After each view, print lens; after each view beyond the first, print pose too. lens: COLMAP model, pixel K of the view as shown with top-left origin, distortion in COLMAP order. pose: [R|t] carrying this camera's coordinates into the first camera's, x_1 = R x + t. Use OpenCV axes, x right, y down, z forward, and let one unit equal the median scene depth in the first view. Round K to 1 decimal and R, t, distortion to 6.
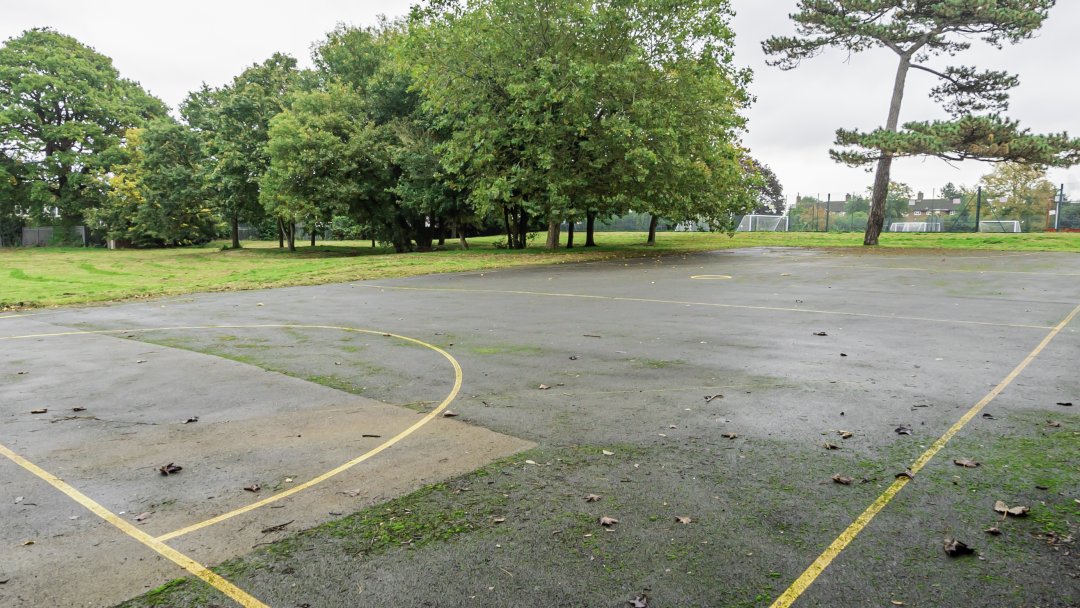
lens RADIAL K [[751.3, 0, 538.8], [0, 751.3, 306.5], [0, 0, 1]] dist [-0.004125, -0.000310]
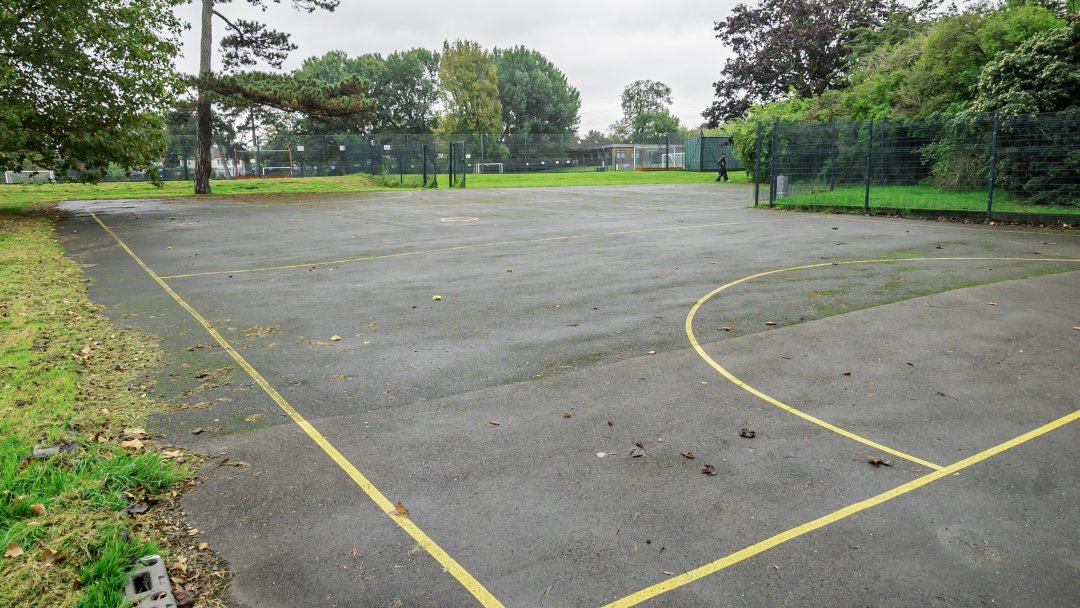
lens RADIAL K [[742.8, 0, 540.0], [0, 742.8, 304.0], [0, 0, 1]] dist [-0.006207, 0.001025]
pose [[0.285648, -0.177318, 0.941787, -0.379785], [0.117099, 0.981828, 0.149341, -0.034621], [-0.951154, 0.067623, 0.301221, 0.314934]]
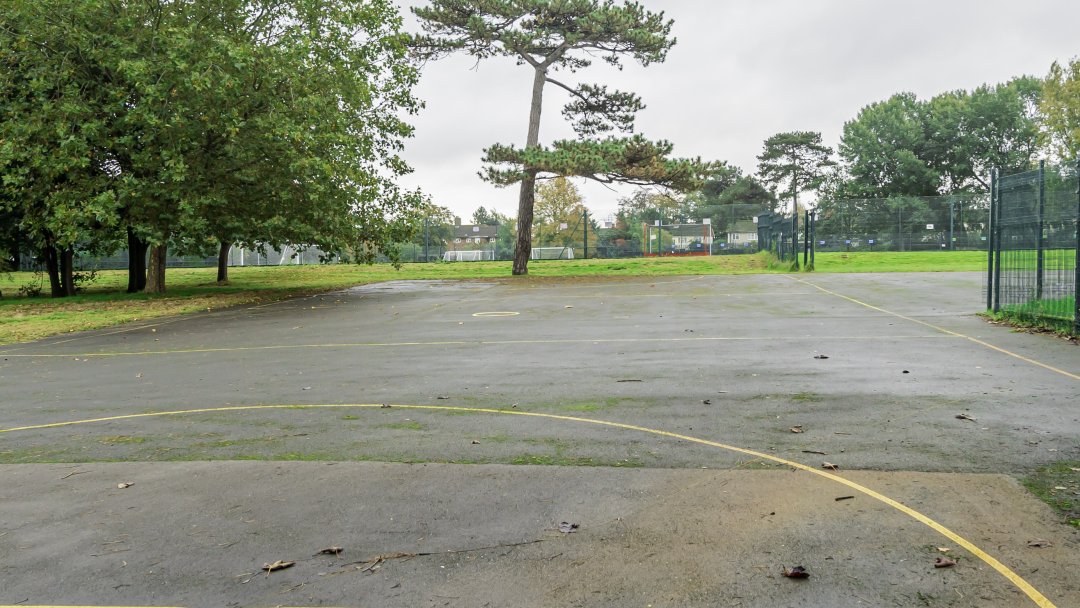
lens RADIAL K [[951.1, 0, 540.0], [0, 951.1, 304.0], [0, 0, 1]] dist [0.007111, 0.007737]
pose [[0.838131, -0.045729, 0.543550, -0.159212], [0.078069, 0.996277, -0.036562, -0.003987], [-0.539854, 0.073078, 0.838580, 0.044061]]
